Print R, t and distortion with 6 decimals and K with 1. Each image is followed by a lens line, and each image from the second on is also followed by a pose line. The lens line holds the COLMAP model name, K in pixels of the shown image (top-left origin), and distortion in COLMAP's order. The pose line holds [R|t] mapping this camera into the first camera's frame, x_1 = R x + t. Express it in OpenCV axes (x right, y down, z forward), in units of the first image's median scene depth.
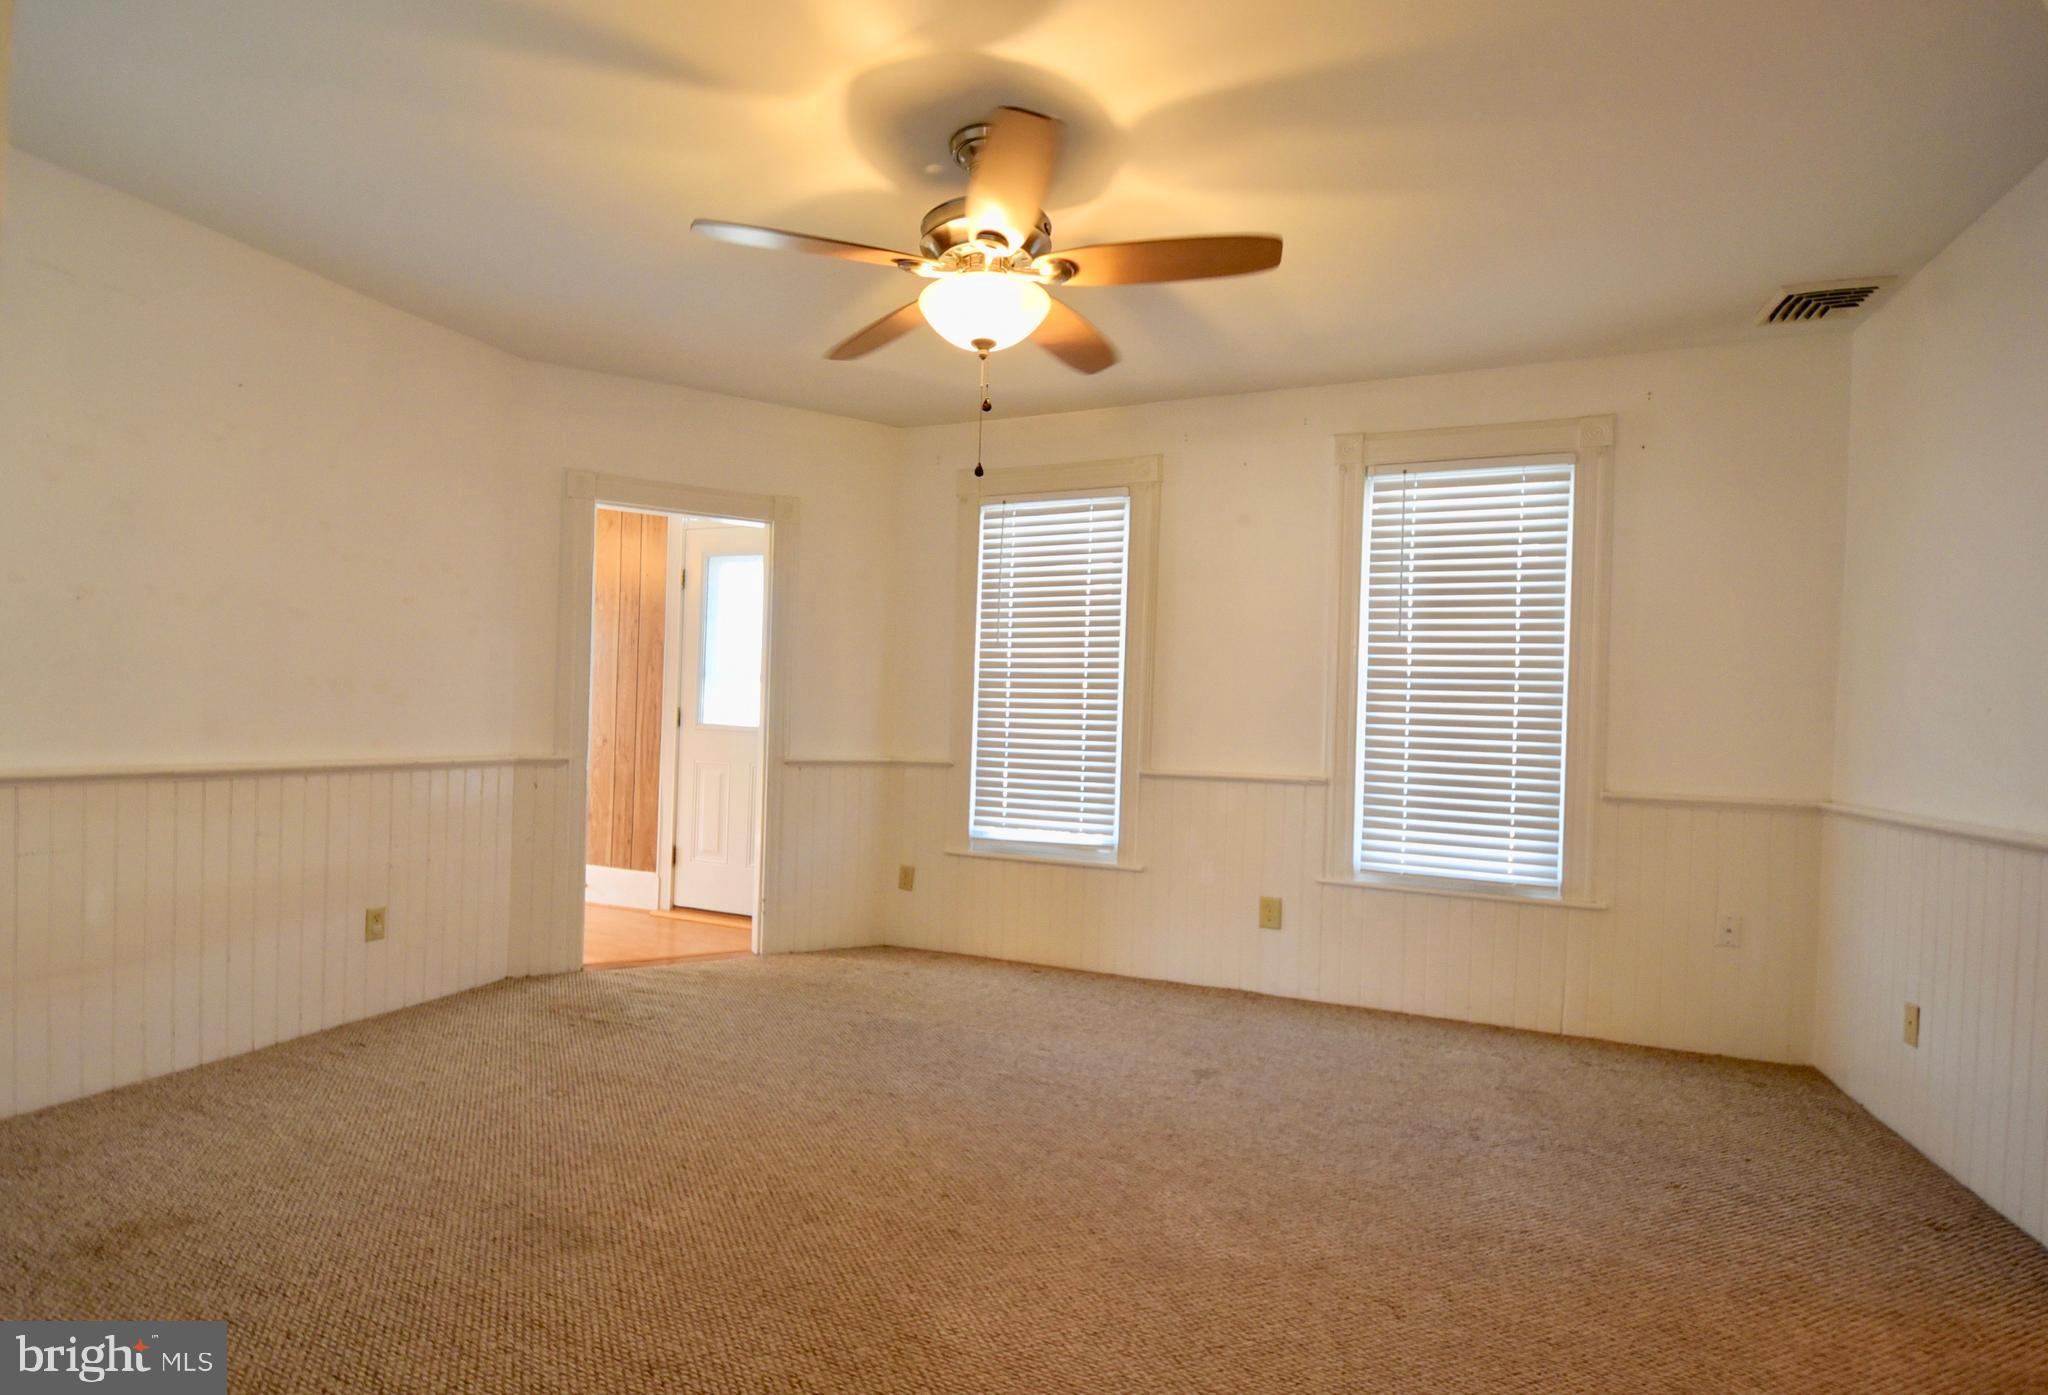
lens RADIAL K [[974.7, 0, 1021.4], [0, 974.7, 717.4], [0, 0, 1]] dist [0.003669, 0.000004]
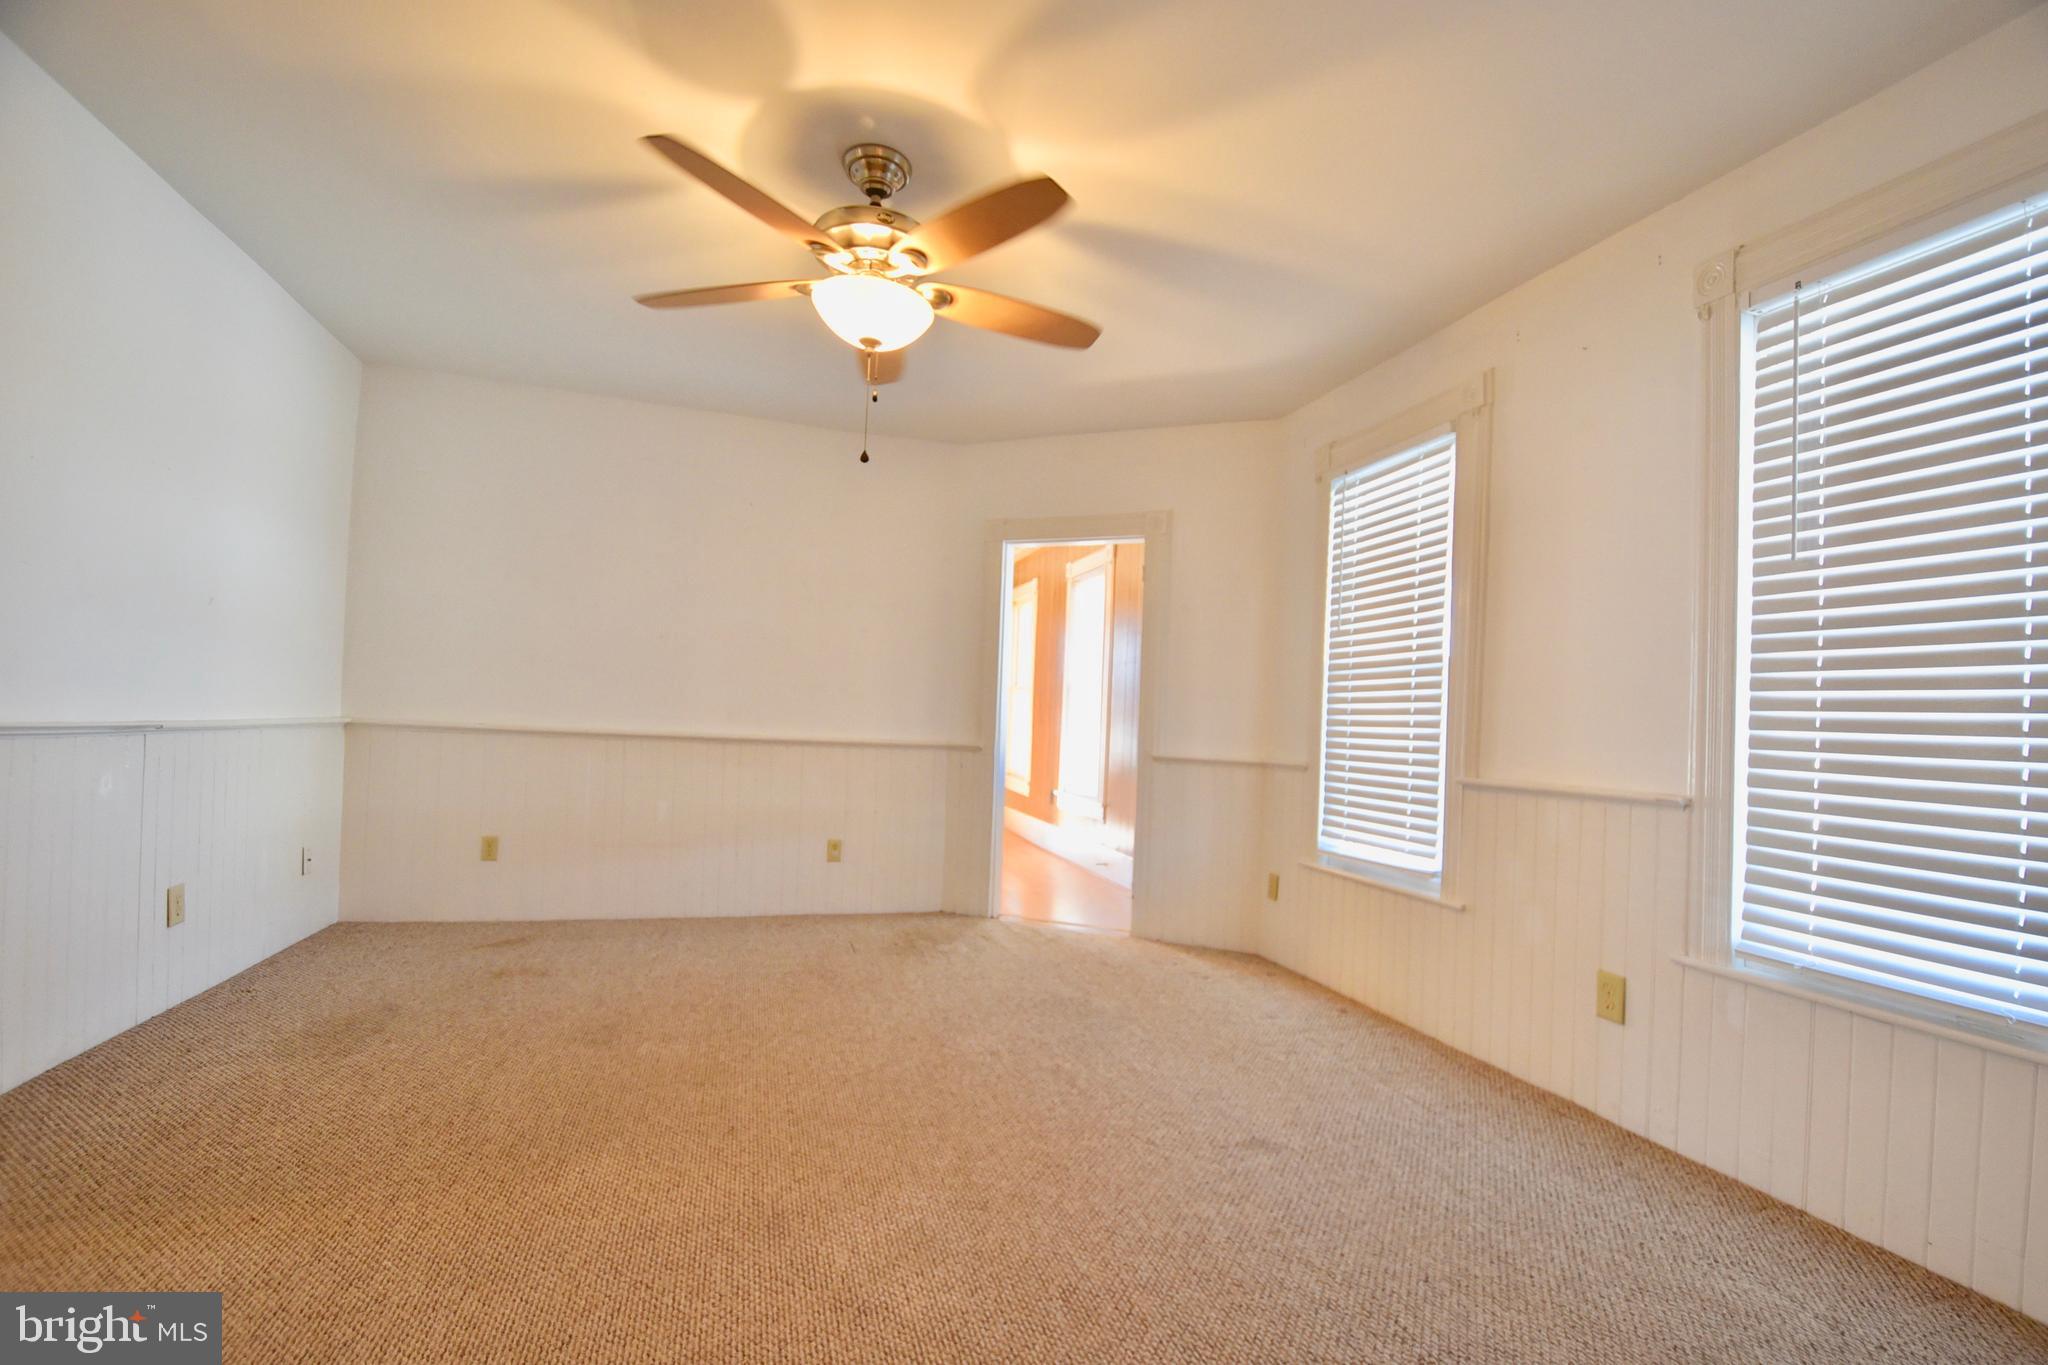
lens RADIAL K [[922.6, 0, 1037.1], [0, 922.6, 698.8], [0, 0, 1]] dist [0.023204, -0.027776]
pose [[0.638584, -0.021767, -0.769244, 0.506127], [-0.024315, 0.998530, -0.048439, 0.037429], [0.769168, 0.049637, 0.637117, 0.288217]]
